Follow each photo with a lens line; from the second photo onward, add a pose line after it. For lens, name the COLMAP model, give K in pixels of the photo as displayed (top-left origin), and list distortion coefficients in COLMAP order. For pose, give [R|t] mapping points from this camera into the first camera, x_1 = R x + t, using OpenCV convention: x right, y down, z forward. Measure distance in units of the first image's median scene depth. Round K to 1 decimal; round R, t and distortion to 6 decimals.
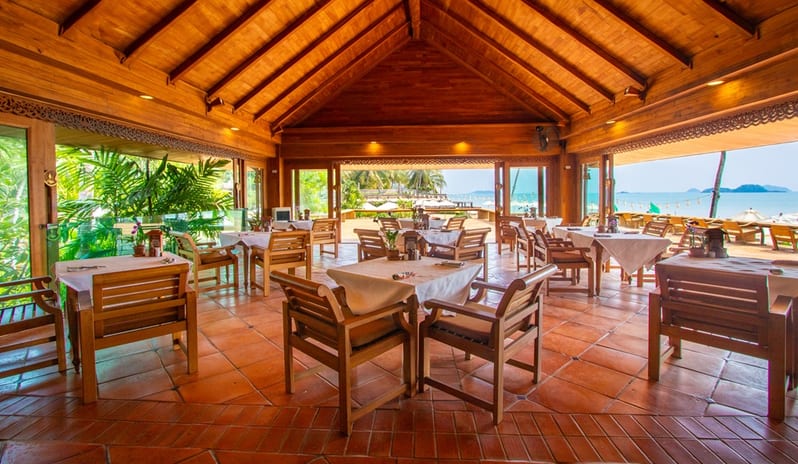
lens RADIAL K [[363.4, 0, 399.0], [0, 363.4, 232.0], [0, 0, 1]] dist [0.001474, 0.000588]
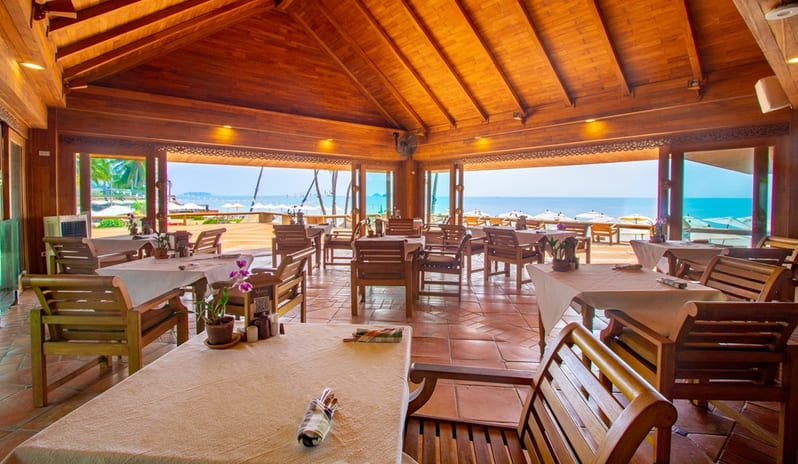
lens RADIAL K [[363.4, 0, 399.0], [0, 363.4, 232.0], [0, 0, 1]] dist [0.001474, 0.000588]
pose [[0.755349, -0.054596, 0.653044, -0.310196], [0.057978, 0.998183, 0.016389, -0.019734], [-0.652752, 0.025482, 0.757143, 0.202204]]
